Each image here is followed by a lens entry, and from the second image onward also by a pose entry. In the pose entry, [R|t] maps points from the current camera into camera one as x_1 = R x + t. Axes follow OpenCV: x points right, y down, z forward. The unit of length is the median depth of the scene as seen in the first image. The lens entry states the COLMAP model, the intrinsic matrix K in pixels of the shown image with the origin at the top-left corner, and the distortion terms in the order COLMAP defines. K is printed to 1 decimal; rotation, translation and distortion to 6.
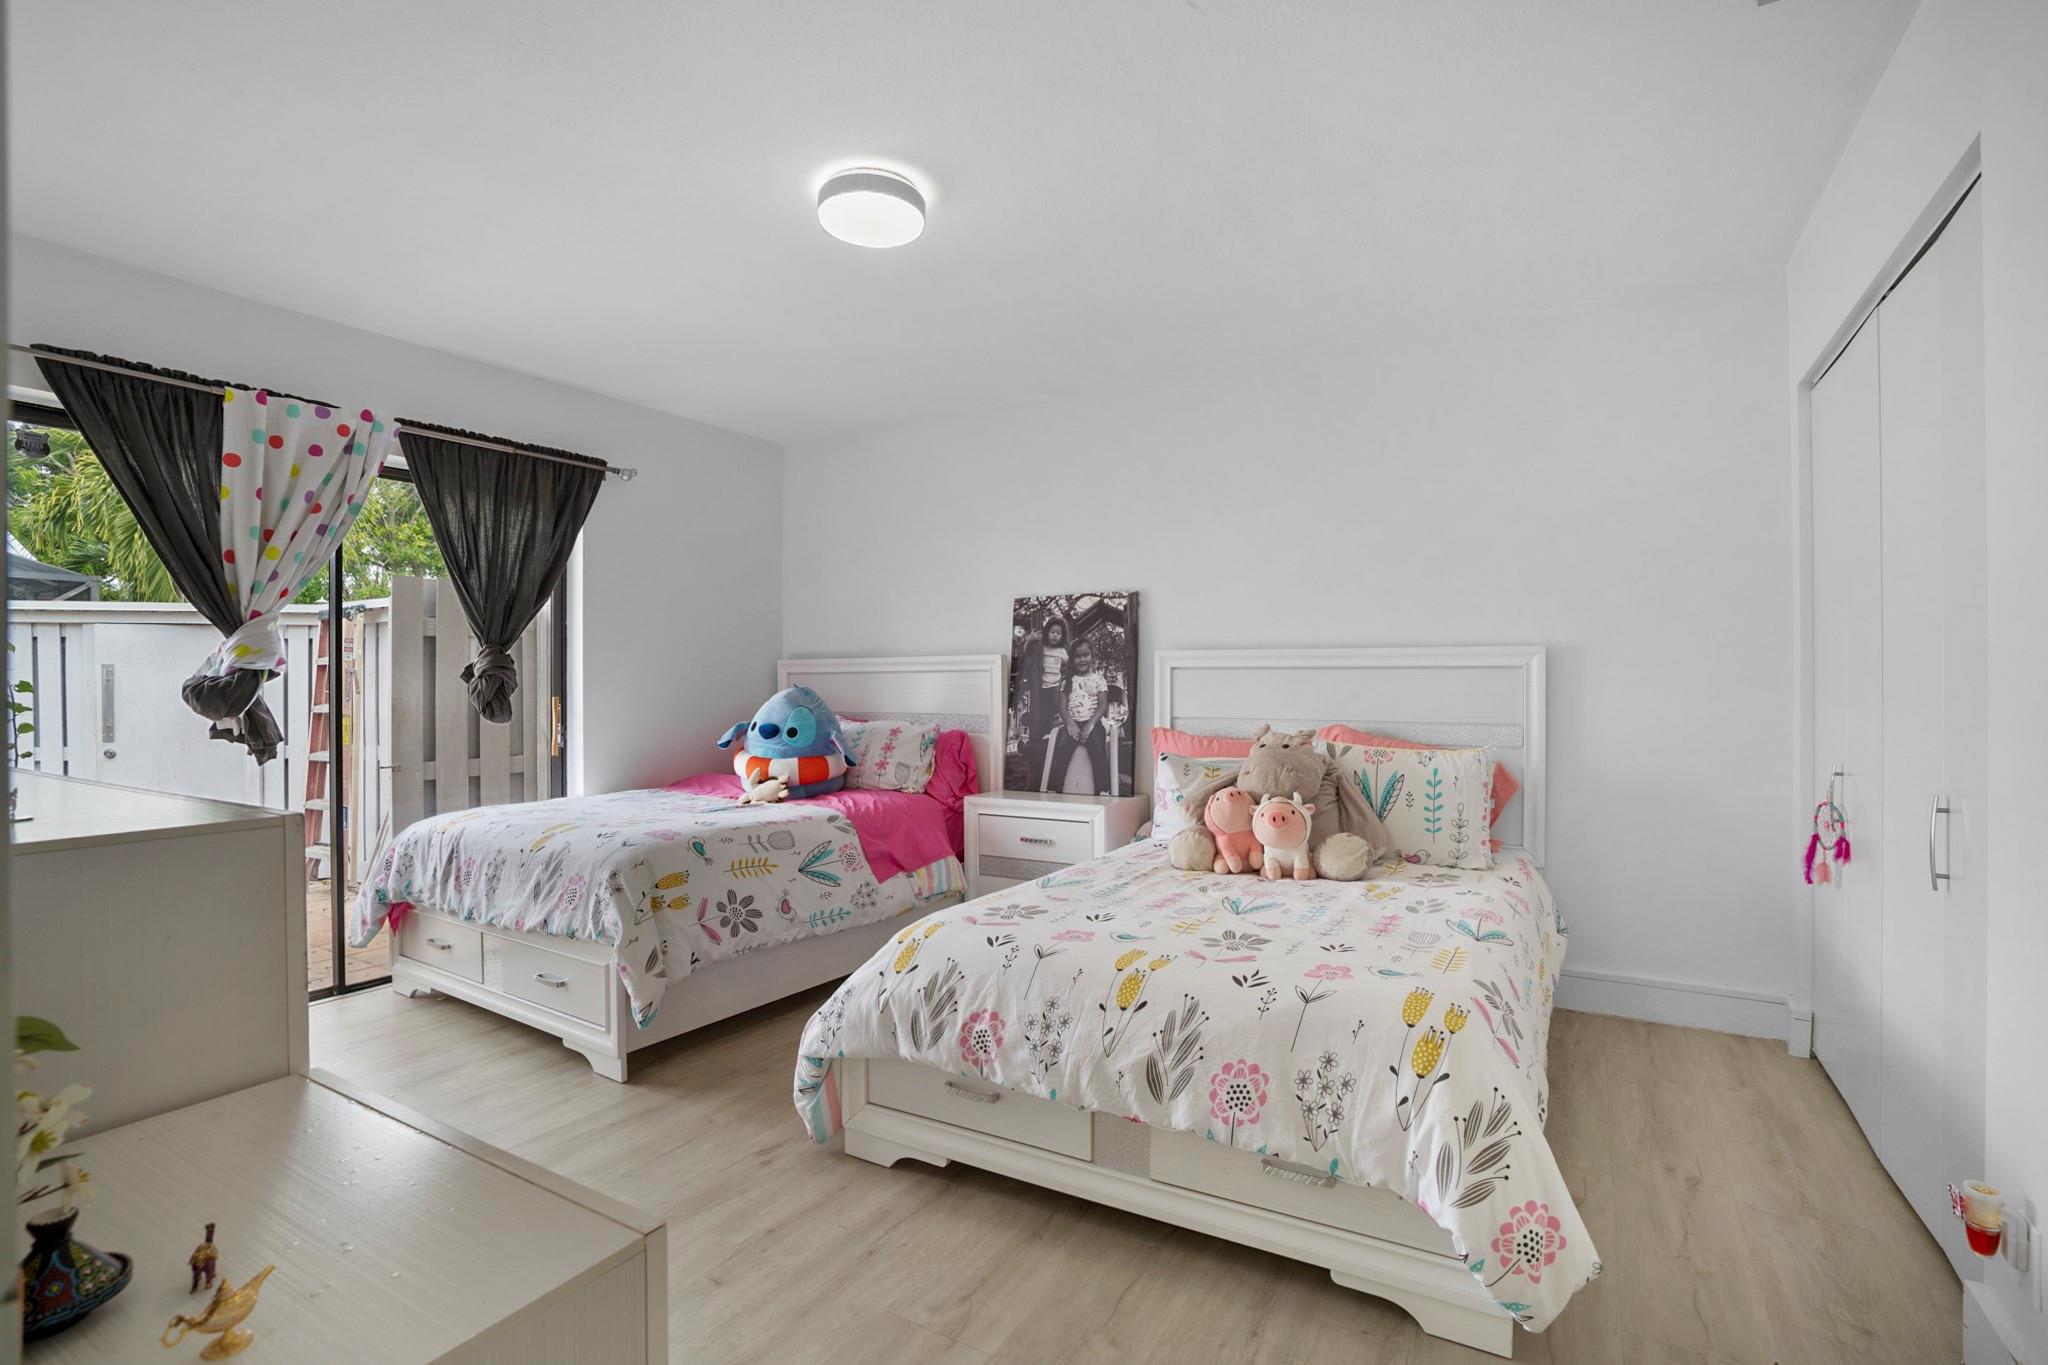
lens RADIAL K [[958.9, 0, 1027.9], [0, 958.9, 673.0], [0, 0, 1]] dist [-0.079397, 0.039209]
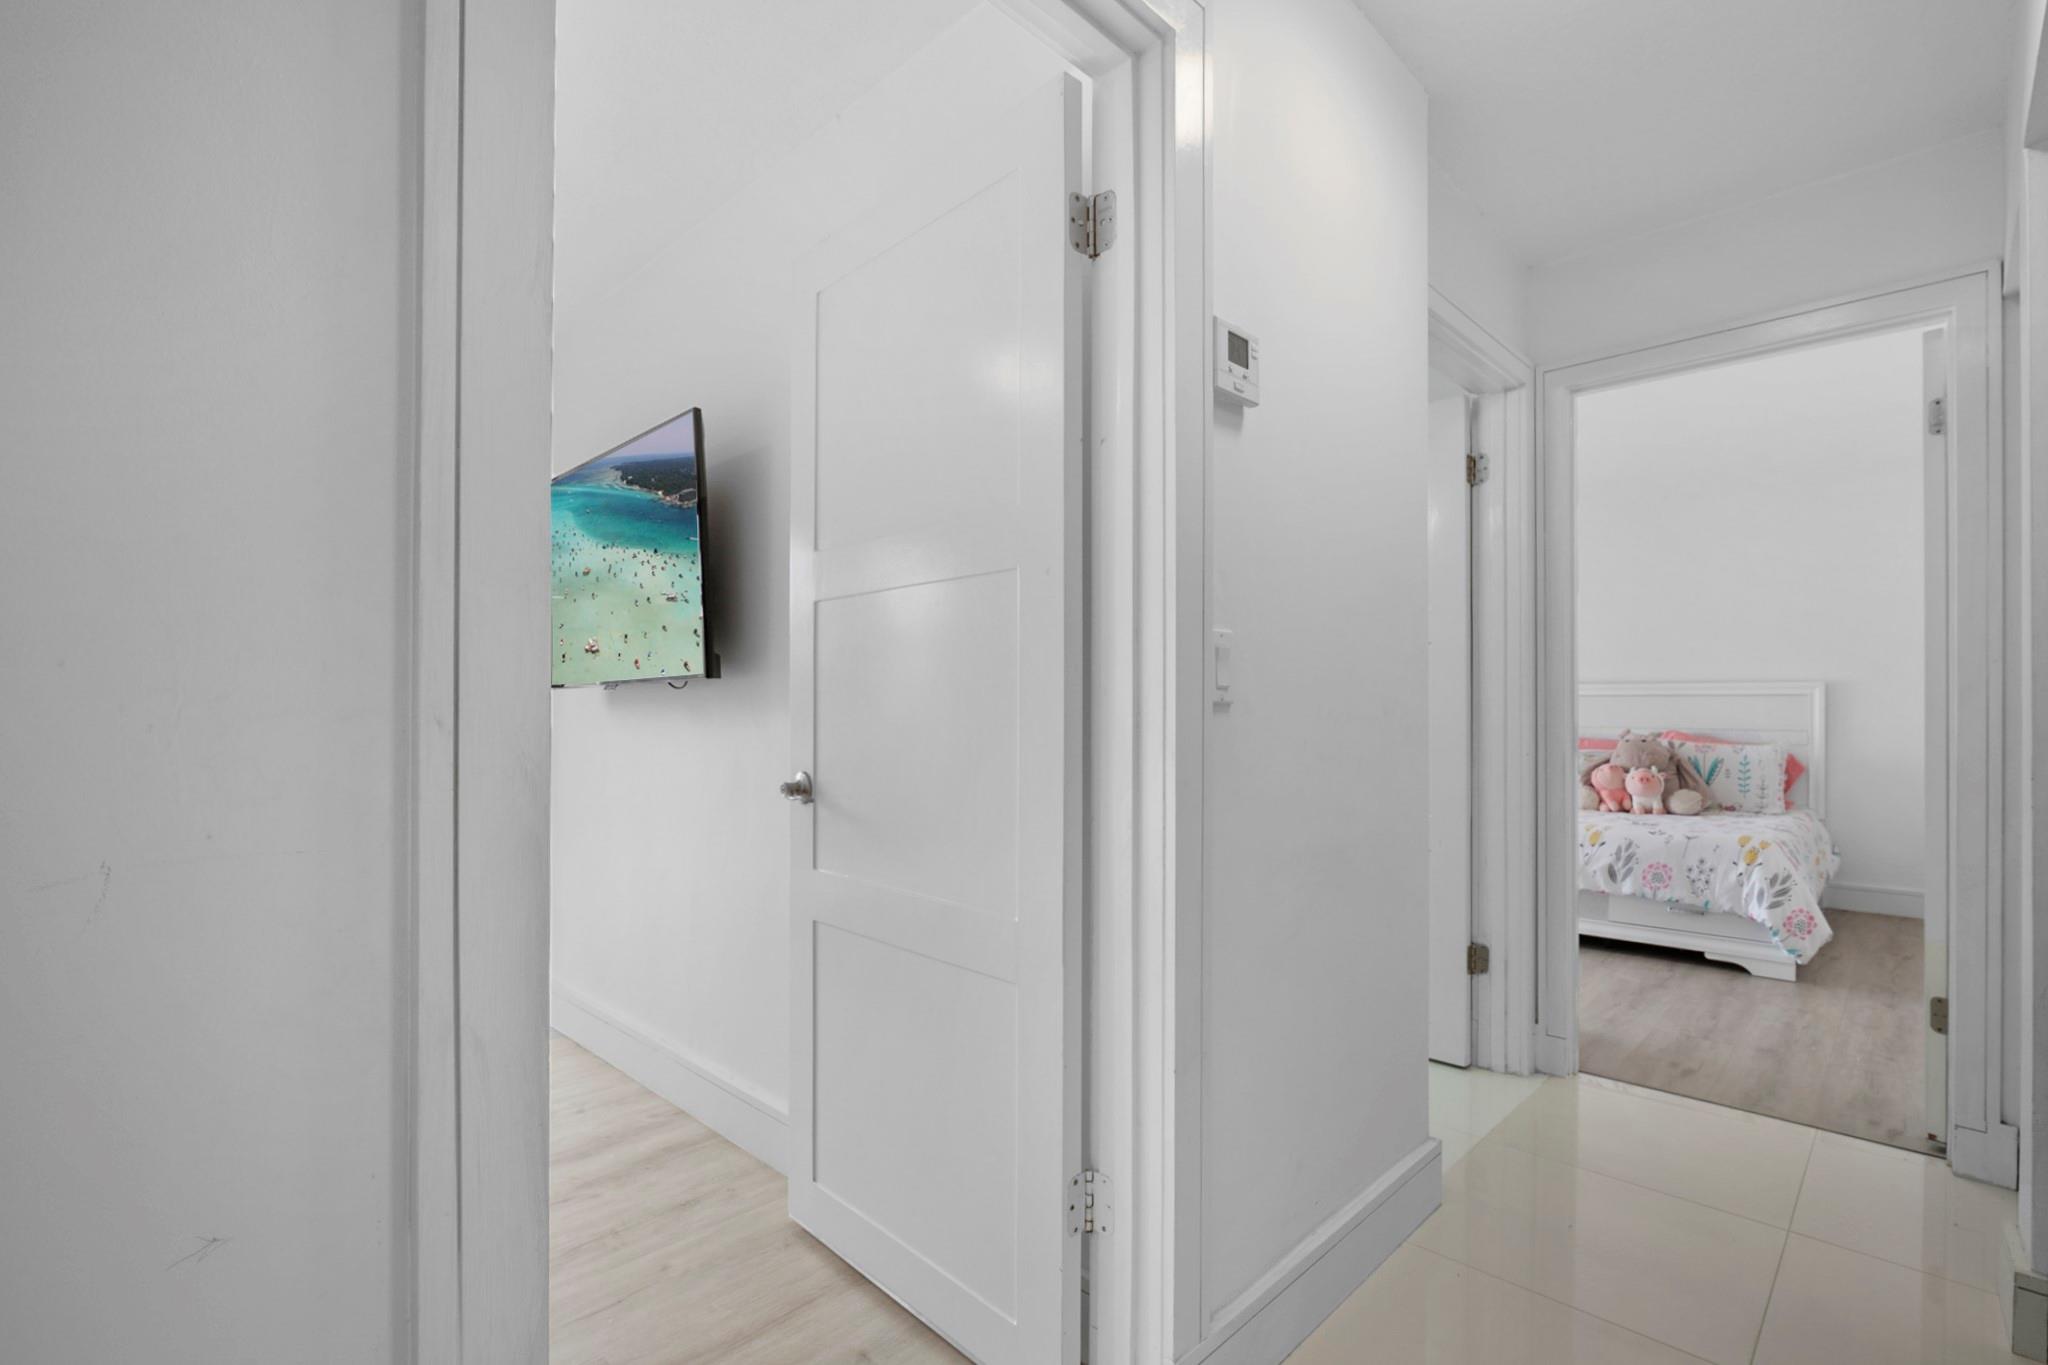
lens RADIAL K [[925.1, 0, 1017.2], [0, 925.1, 689.9], [0, 0, 1]] dist [-0.015308, -0.000120]
pose [[0.969209, 0.001615, -0.246235, -0.421894], [-0.003845, 0.999956, -0.008579, 0.003730], [0.246210, 0.009262, 0.969172, -0.896082]]
